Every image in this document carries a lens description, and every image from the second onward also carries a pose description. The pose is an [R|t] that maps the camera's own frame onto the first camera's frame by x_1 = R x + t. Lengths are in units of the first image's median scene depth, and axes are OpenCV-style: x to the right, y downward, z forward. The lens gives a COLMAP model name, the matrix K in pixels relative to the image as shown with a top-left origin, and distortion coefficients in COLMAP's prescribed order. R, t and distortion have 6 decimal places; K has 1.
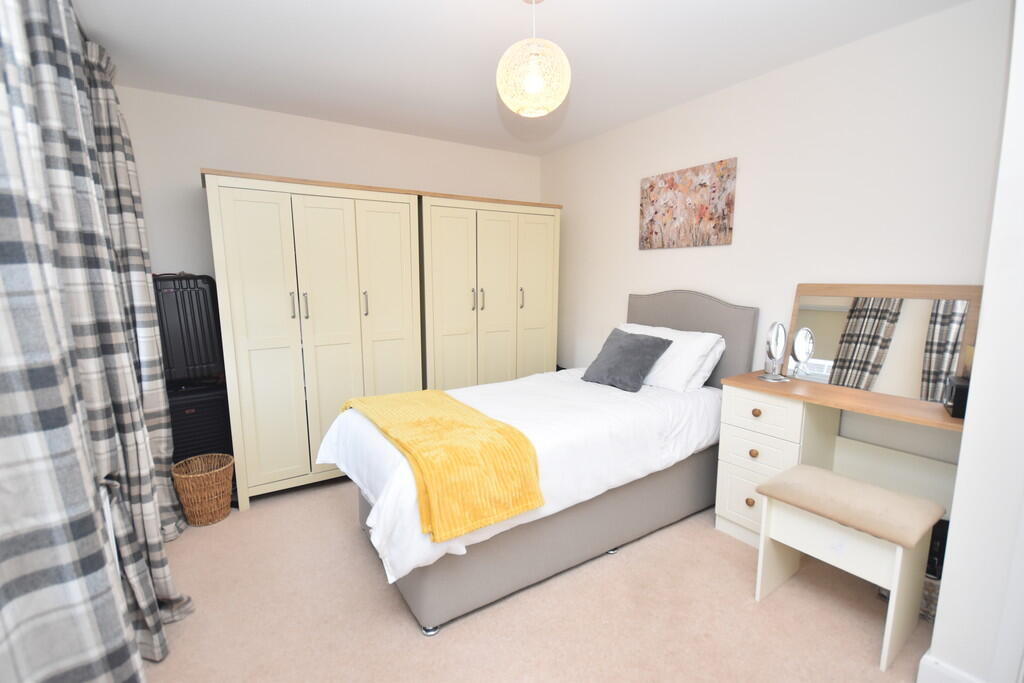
lens RADIAL K [[452.2, 0, 508.2], [0, 452.2, 348.1], [0, 0, 1]] dist [0.017483, -0.016675]
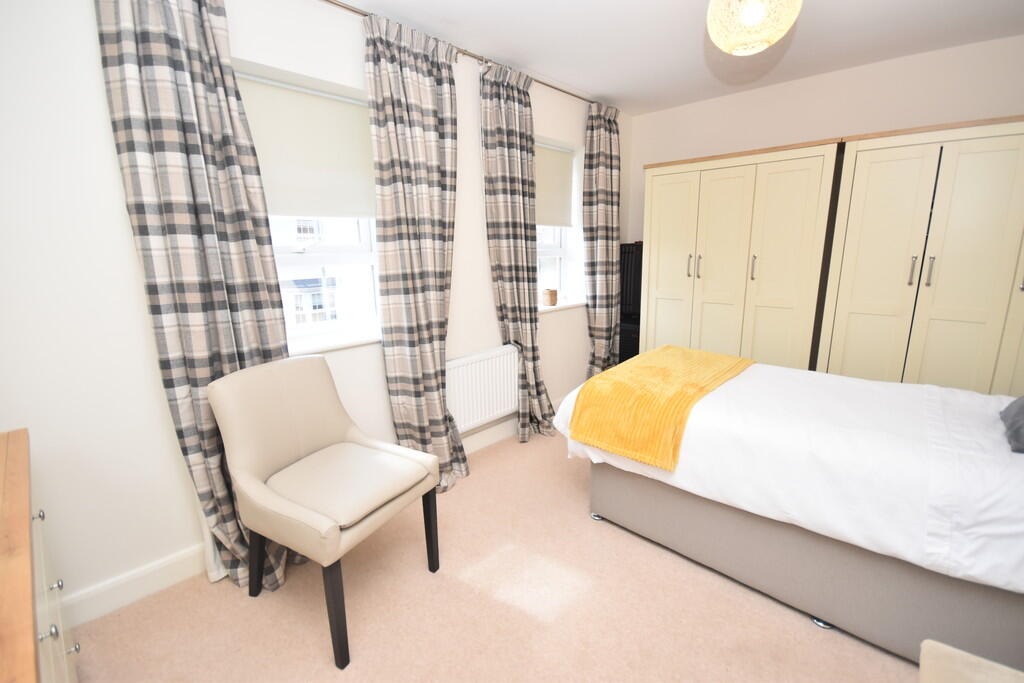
lens RADIAL K [[455.2, 0, 536.7], [0, 455.2, 342.4], [0, 0, 1]] dist [0.069096, -0.017108]
pose [[0.280974, 0.203161, -0.937965, 0.680277], [-0.145405, 0.975066, 0.167639, -0.047618], [0.948636, 0.089282, 0.303509, 0.281987]]
